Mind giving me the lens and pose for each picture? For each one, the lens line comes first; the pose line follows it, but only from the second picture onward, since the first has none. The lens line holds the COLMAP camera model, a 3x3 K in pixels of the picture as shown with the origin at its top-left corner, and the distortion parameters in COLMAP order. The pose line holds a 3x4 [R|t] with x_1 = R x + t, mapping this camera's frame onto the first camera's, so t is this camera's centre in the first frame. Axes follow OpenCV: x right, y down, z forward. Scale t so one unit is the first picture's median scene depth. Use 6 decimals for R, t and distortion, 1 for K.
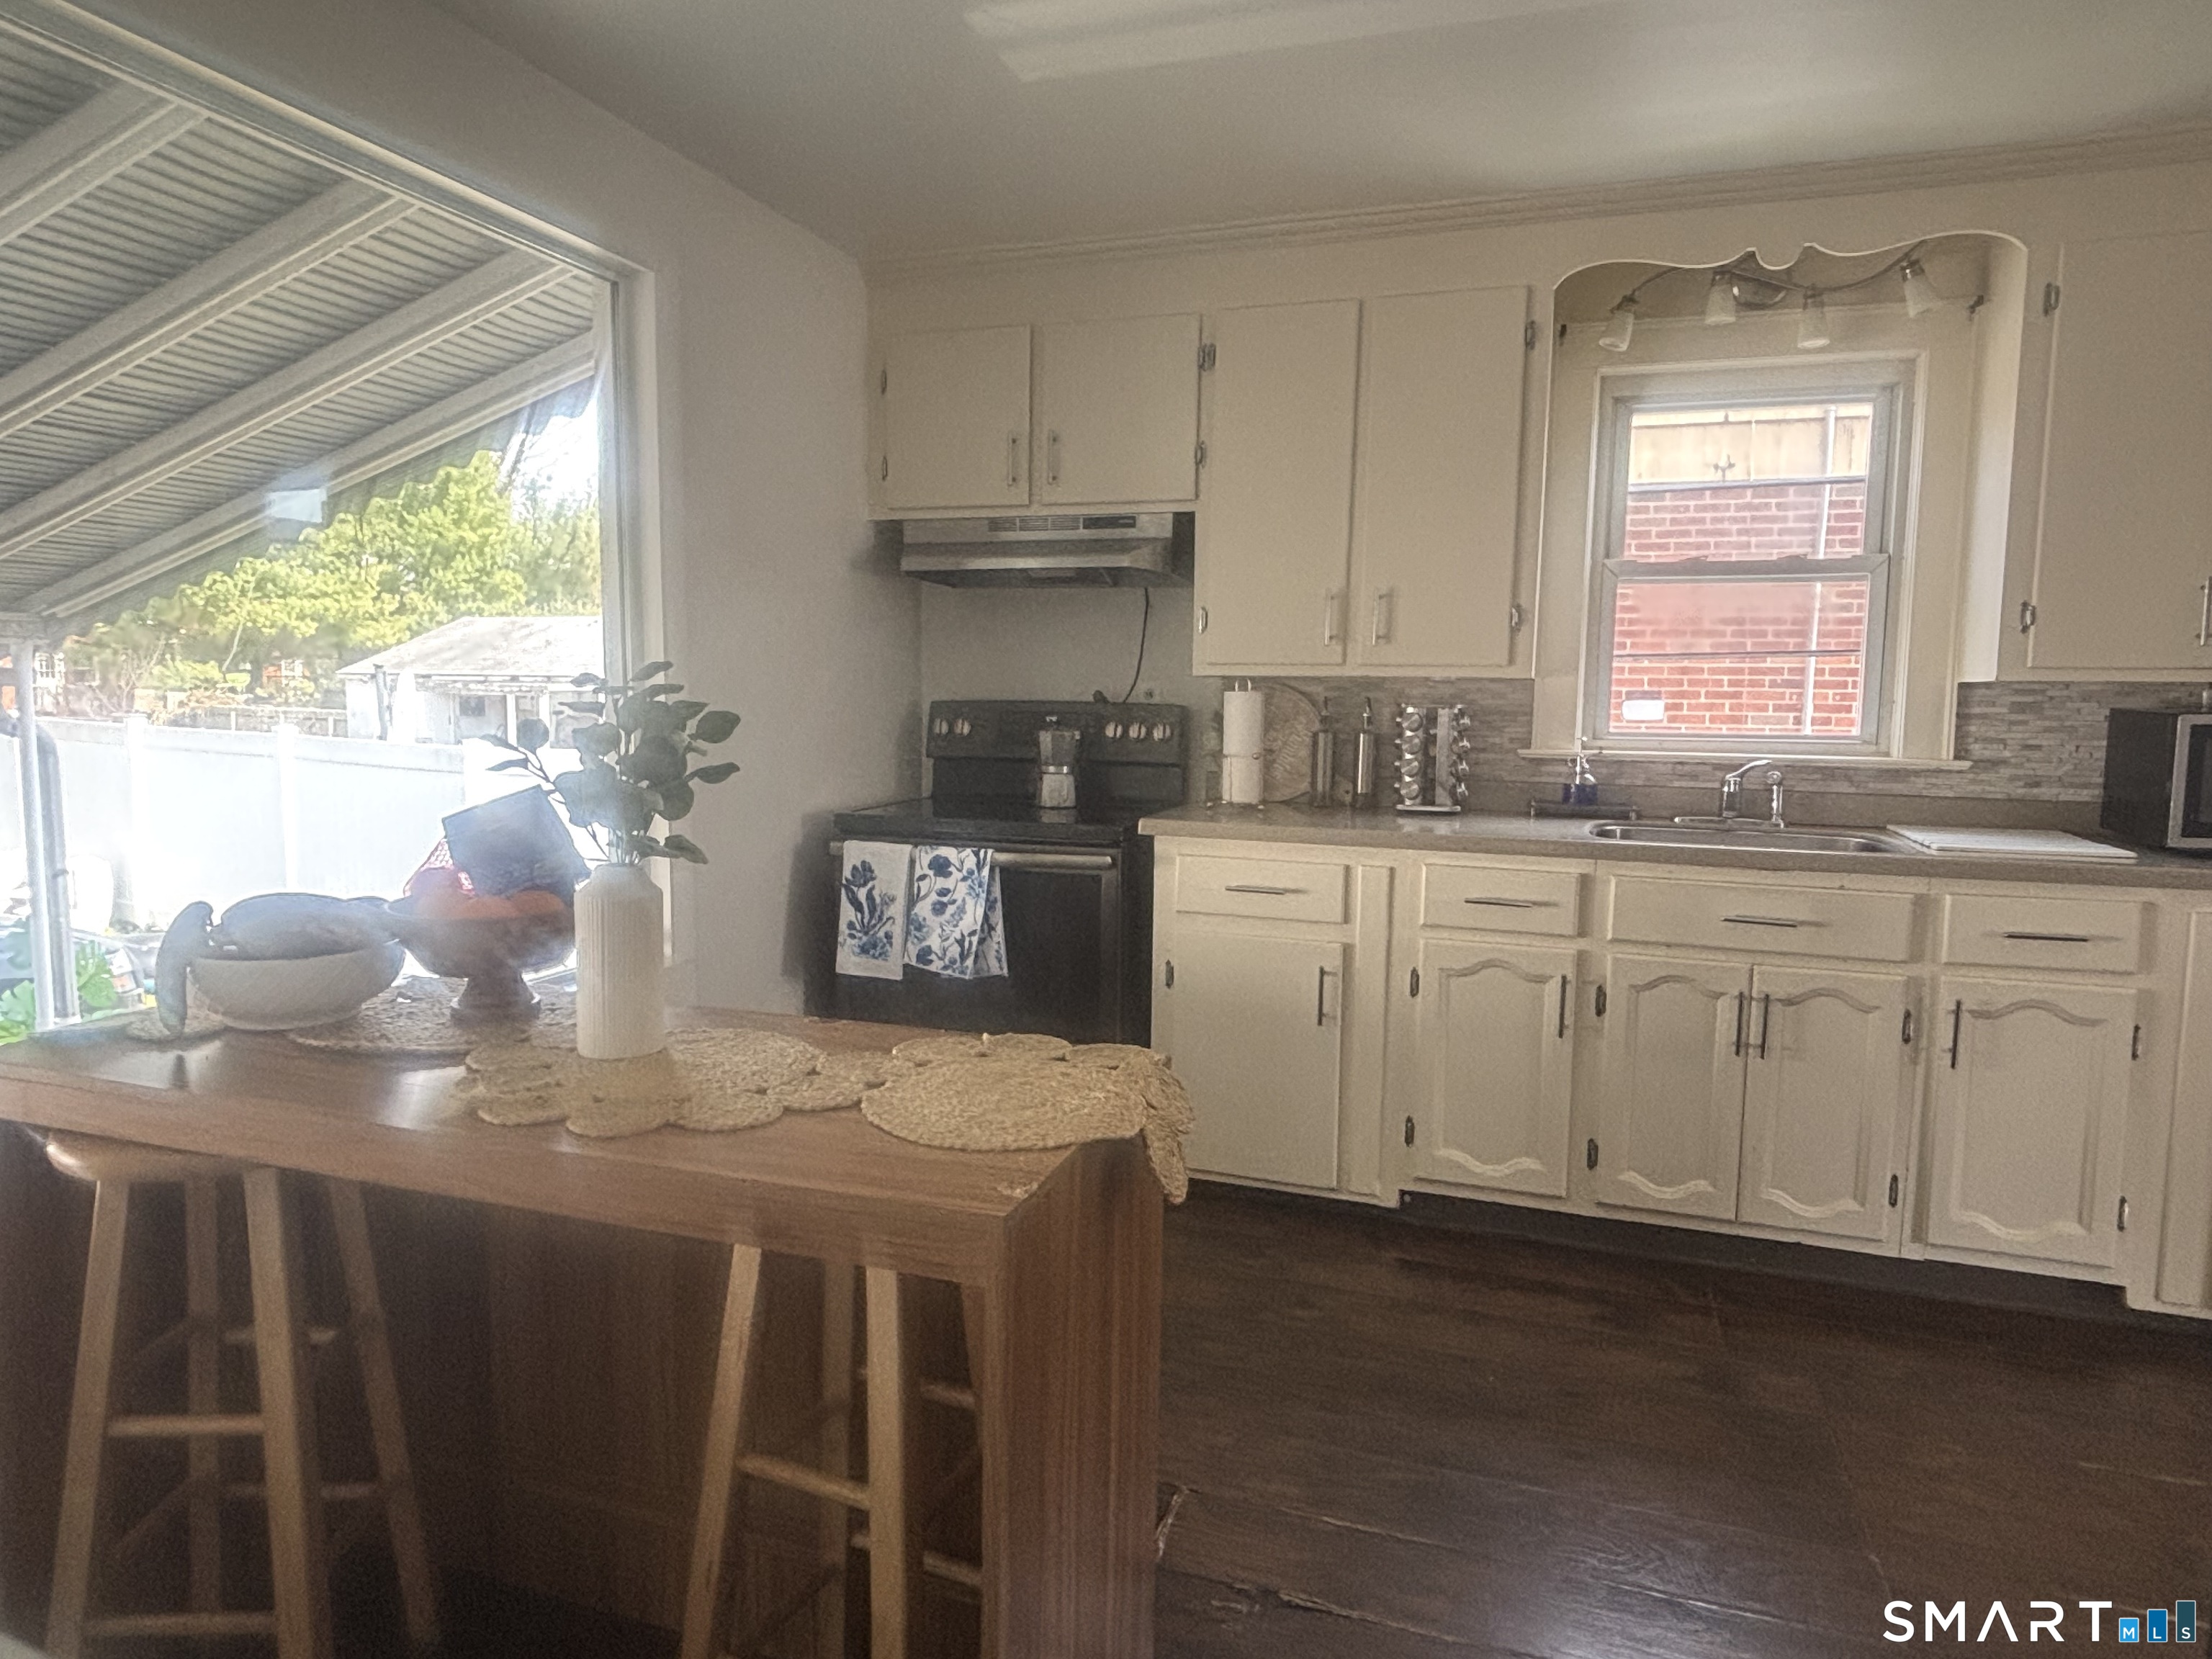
lens RADIAL K [[1328.3, 0, 1081.4], [0, 1328.3, 822.1], [0, 0, 1]] dist [0.000423, -0.008748]
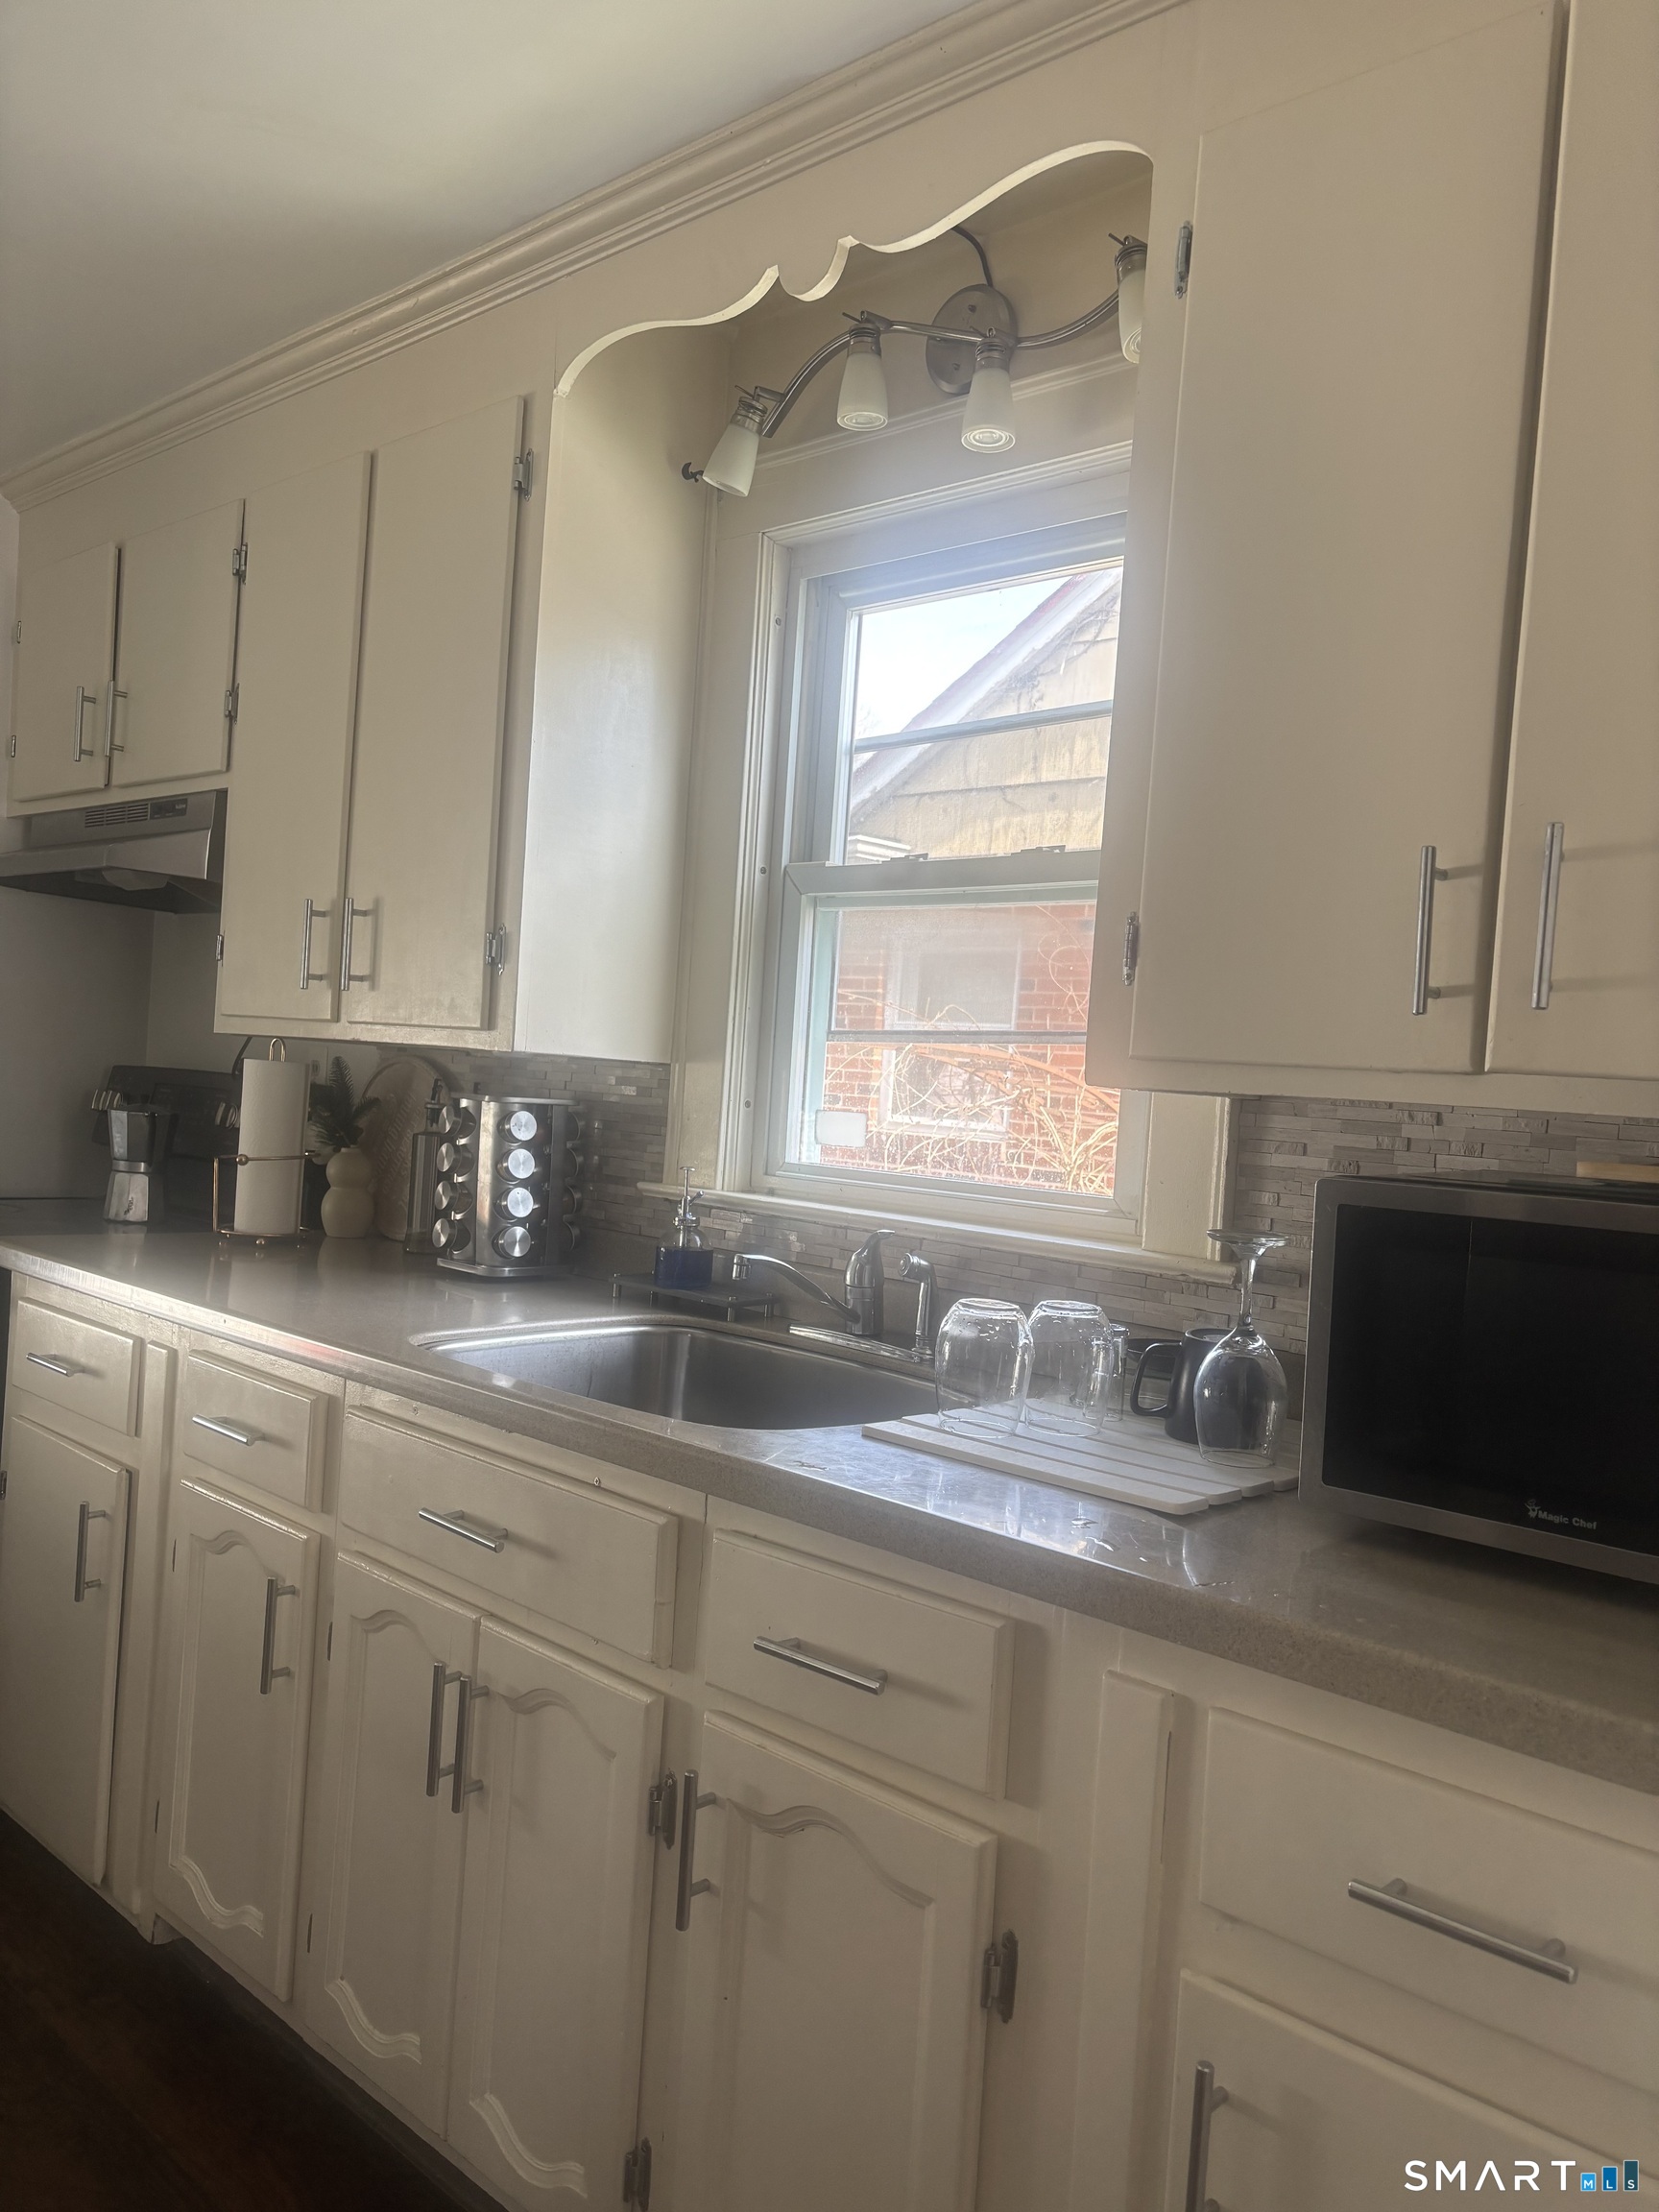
lens RADIAL K [[1670.9, 0, 827.0], [0, 1670.9, 1106.4], [0, 0, 1]] dist [0.053646, -0.058933]
pose [[0.917298, 0.056620, -0.394156, 0.737703], [-0.095143, 0.992334, -0.078873, -0.039745], [0.386669, 0.109852, 0.915653, 0.378566]]
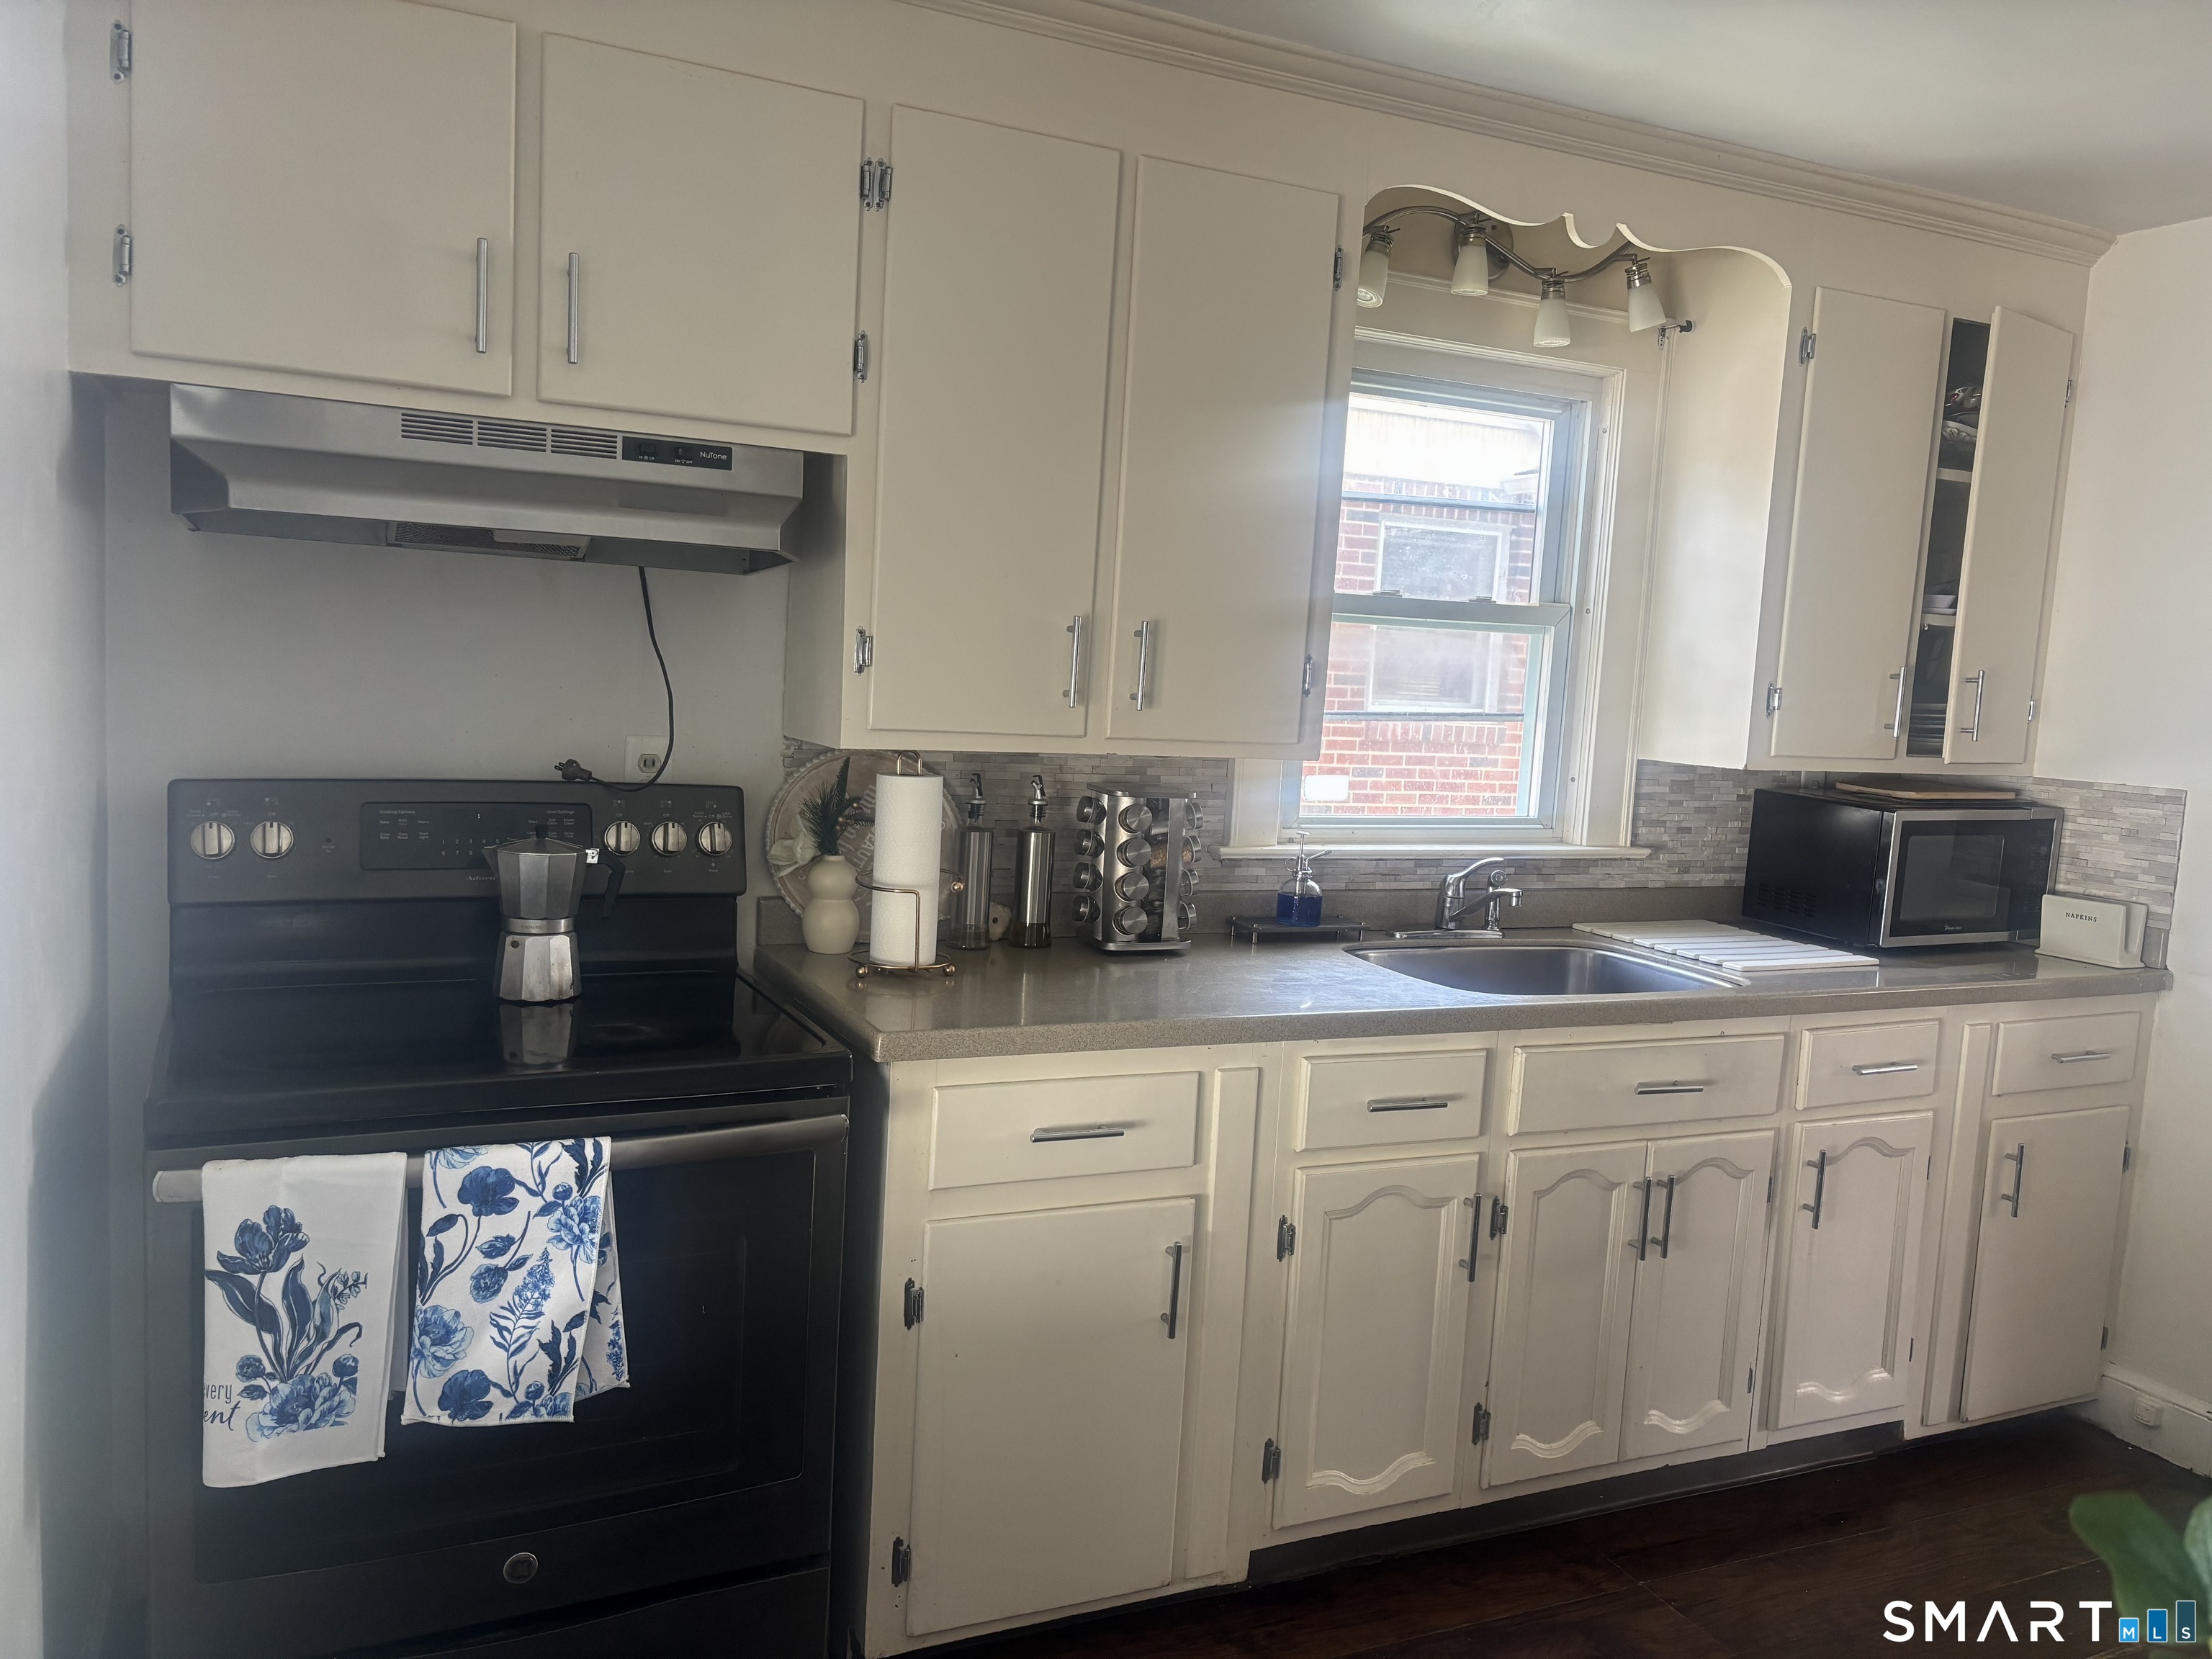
lens RADIAL K [[1670.9, 0, 1113.2], [0, 1670.9, 834.7], [0, 0, 1]] dist [0.053646, -0.058933]
pose [[0.703780, -0.049664, 0.708680, -0.359684], [0.025753, 0.998681, 0.044413, -0.109280], [-0.709951, -0.013006, 0.704131, 0.444112]]
